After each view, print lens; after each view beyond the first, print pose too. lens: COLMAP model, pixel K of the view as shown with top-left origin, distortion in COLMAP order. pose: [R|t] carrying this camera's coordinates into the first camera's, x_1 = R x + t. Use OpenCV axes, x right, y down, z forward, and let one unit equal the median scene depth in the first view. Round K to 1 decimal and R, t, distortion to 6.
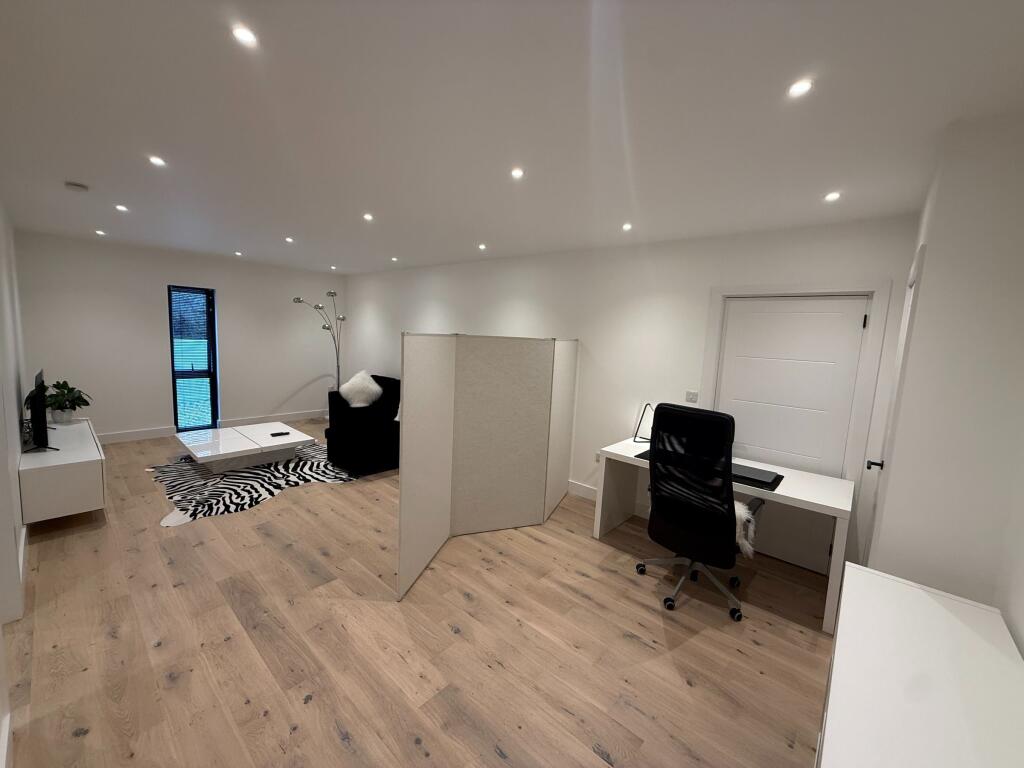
lens RADIAL K [[408.8, 0, 510.0], [0, 408.8, 383.2], [0, 0, 1]] dist [-0.002804, 0.000013]
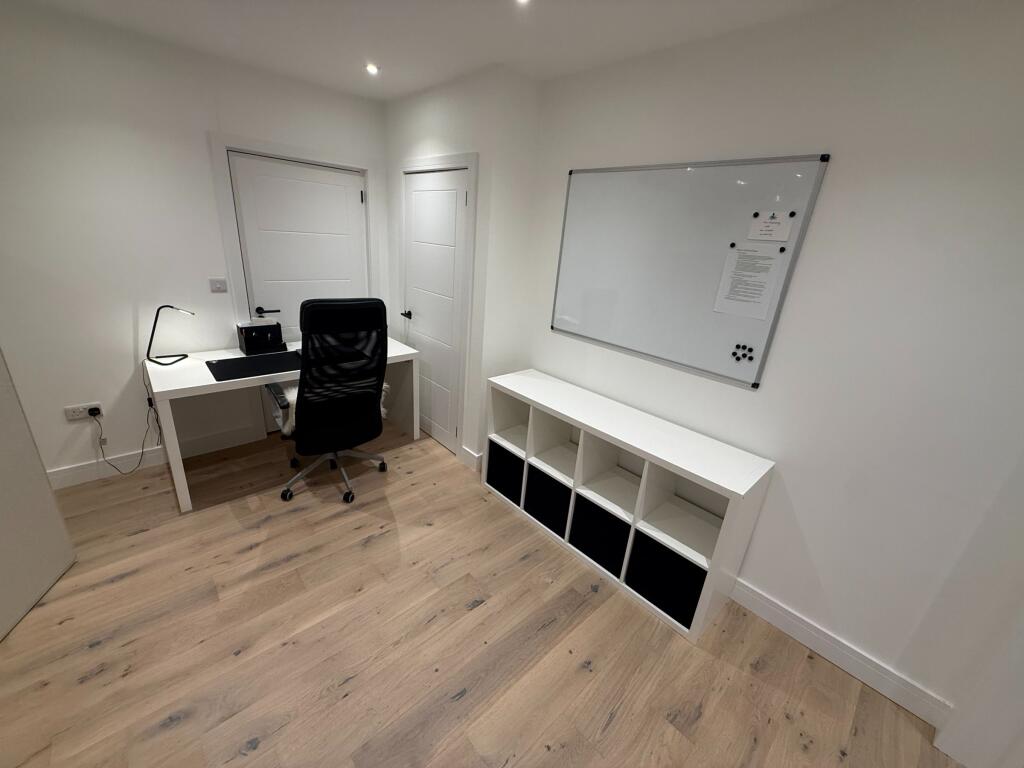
lens RADIAL K [[408.8, 0, 511.0], [0, 408.8, 380.6], [0, 0, 1]] dist [-0.002804, 0.000013]
pose [[0.096302, -0.376707, 0.921313, -0.393420], [0.046305, 0.926309, 0.373910, -0.087112], [-0.994274, 0.006653, 0.106649, 0.488842]]
